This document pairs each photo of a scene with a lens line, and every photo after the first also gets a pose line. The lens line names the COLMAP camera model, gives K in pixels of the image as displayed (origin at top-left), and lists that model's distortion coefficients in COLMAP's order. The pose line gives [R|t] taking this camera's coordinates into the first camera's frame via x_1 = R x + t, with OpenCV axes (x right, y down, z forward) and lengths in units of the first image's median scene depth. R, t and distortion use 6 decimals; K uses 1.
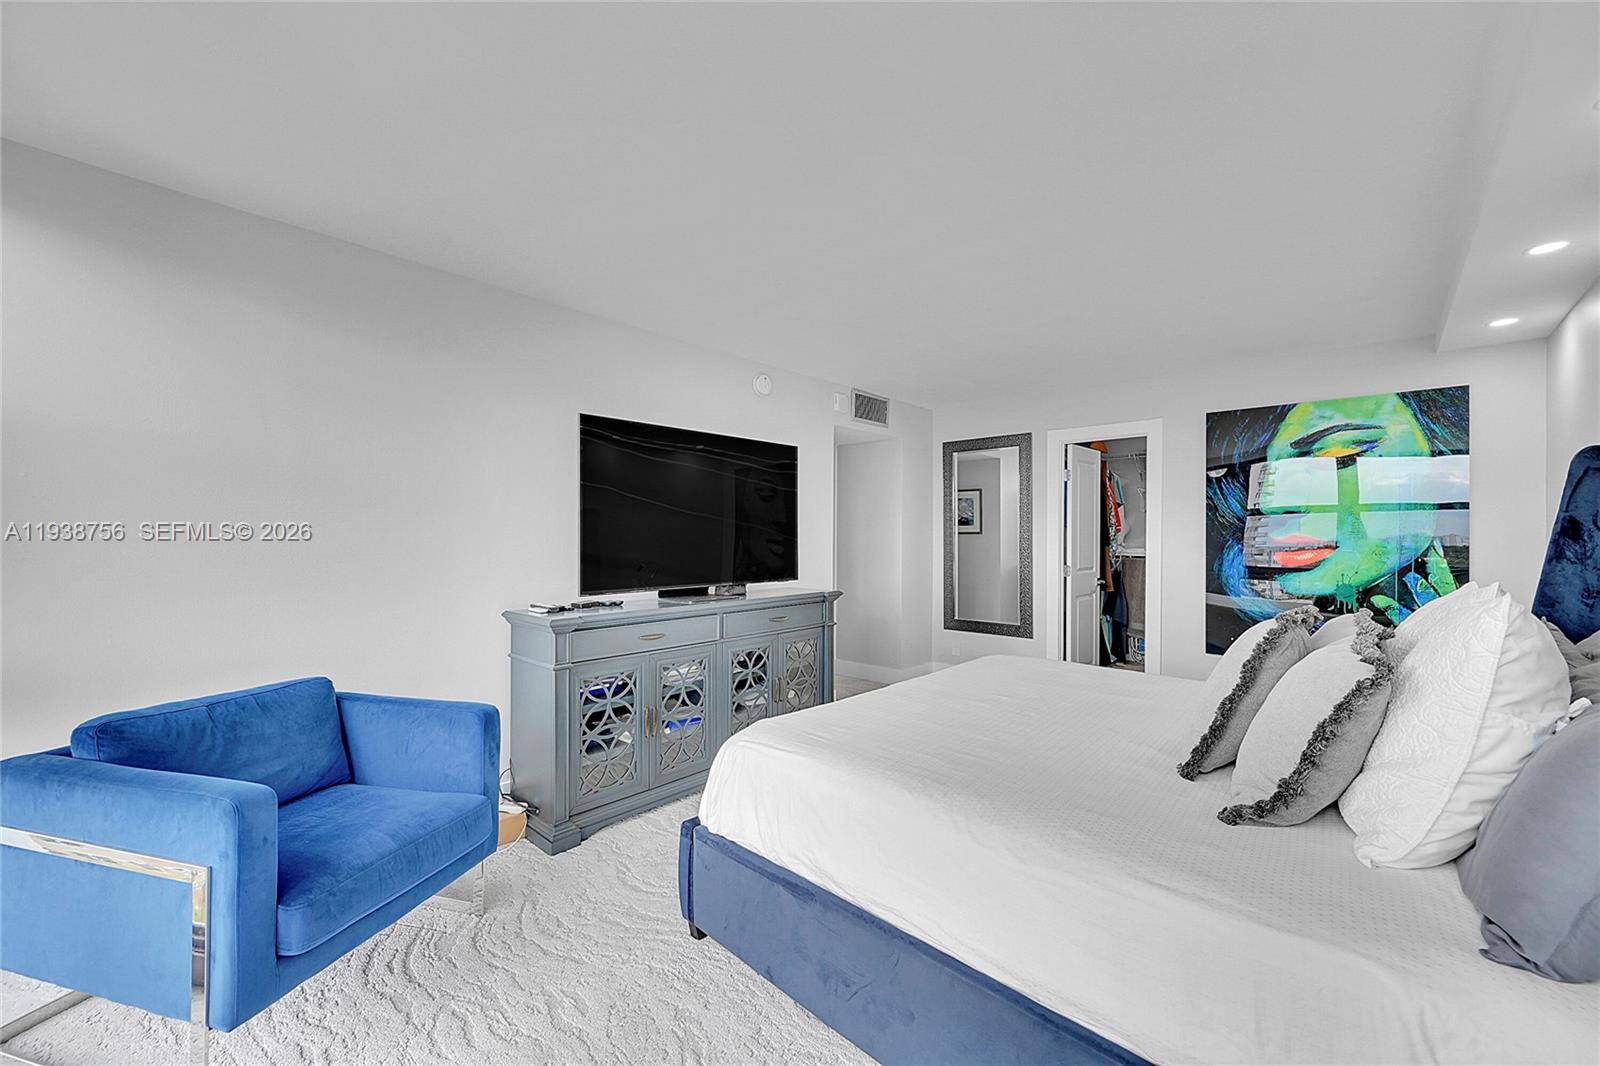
lens RADIAL K [[623.4, 0, 807.6], [0, 623.4, 532.8], [0, 0, 1]] dist [-0.000023, 0.000215]
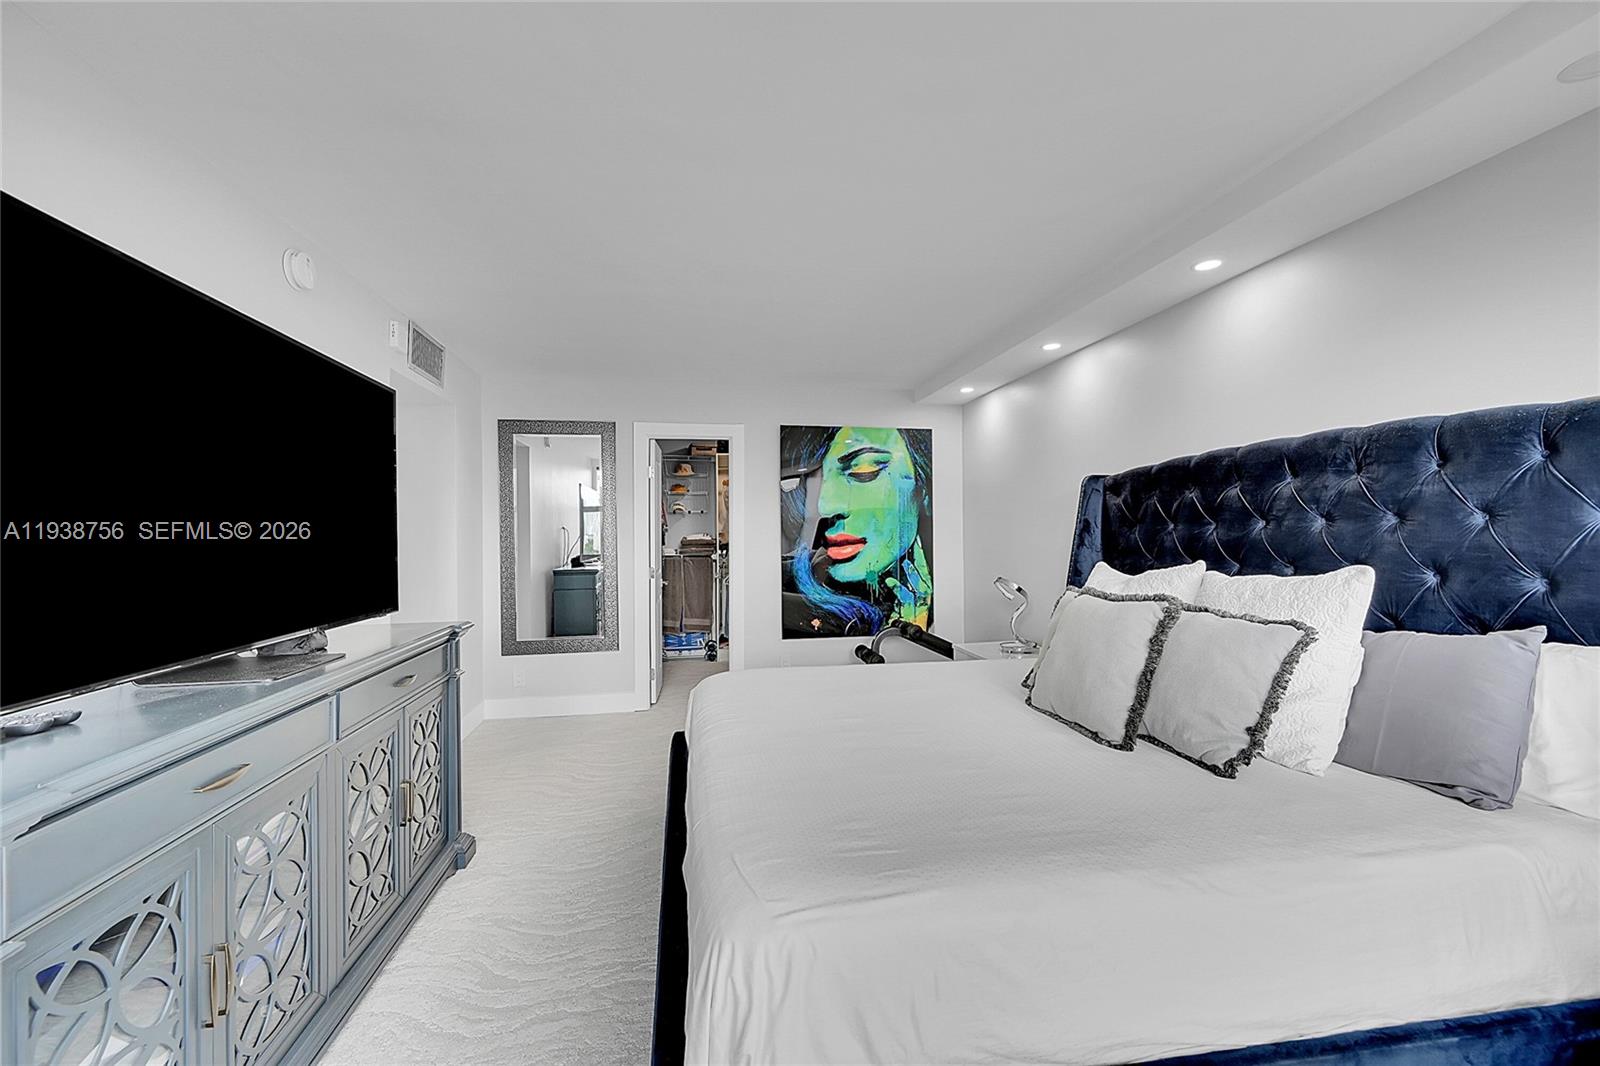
lens RADIAL K [[623.4, 0, 802.2], [0, 623.4, 532.1], [0, 0, 1]] dist [-0.000023, 0.000215]
pose [[0.614756, -0.004035, 0.788707, -0.252004], [0.007175, 0.999974, -0.000476, 0.001688], [-0.788685, 0.005952, 0.614769, 0.317913]]
